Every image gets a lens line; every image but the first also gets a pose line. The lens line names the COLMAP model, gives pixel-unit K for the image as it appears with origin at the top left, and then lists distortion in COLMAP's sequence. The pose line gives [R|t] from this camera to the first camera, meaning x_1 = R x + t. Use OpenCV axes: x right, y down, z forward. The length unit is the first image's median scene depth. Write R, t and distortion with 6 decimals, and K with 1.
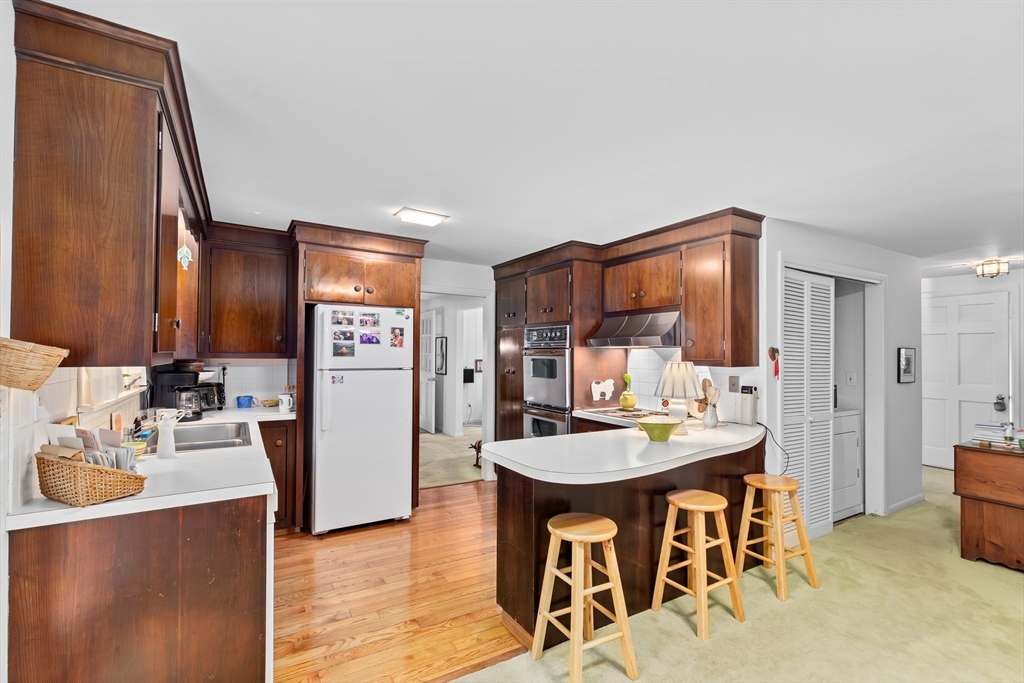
lens RADIAL K [[455.1, 0, 507.3], [0, 455.1, 346.4], [0, 0, 1]] dist [0.004043, -0.001558]
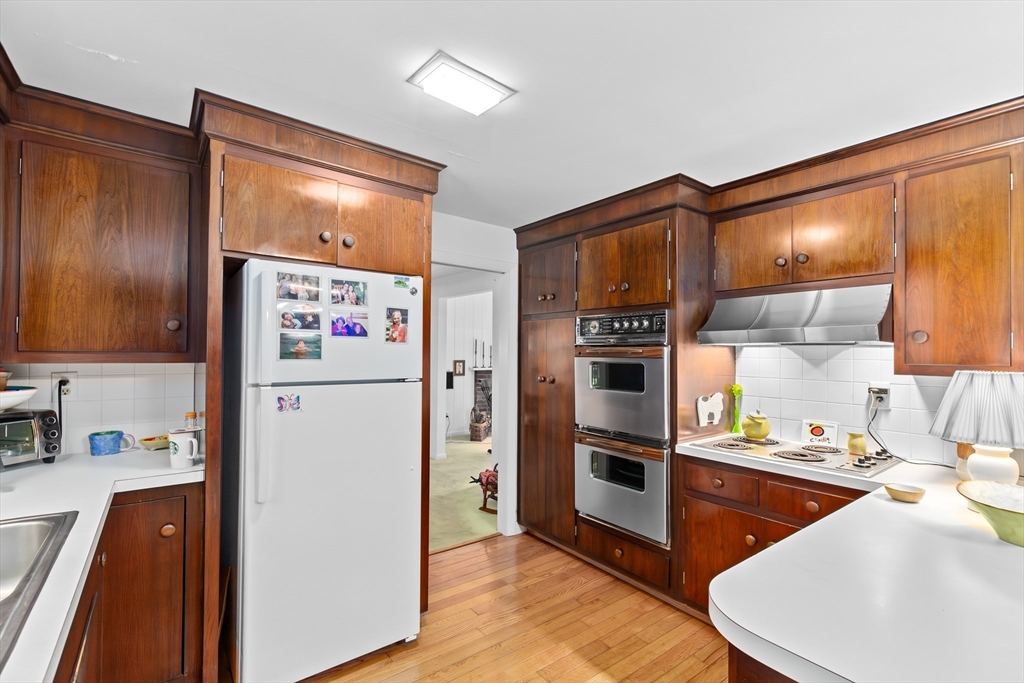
lens RADIAL K [[455.1, 0, 507.7], [0, 455.1, 347.4], [0, 0, 1]] dist [0.004043, -0.001558]
pose [[0.993324, 0.002867, 0.115318, -0.167412], [-0.003376, 0.999985, 0.004216, 0.004447], [-0.115304, -0.004577, 0.993320, 0.411035]]
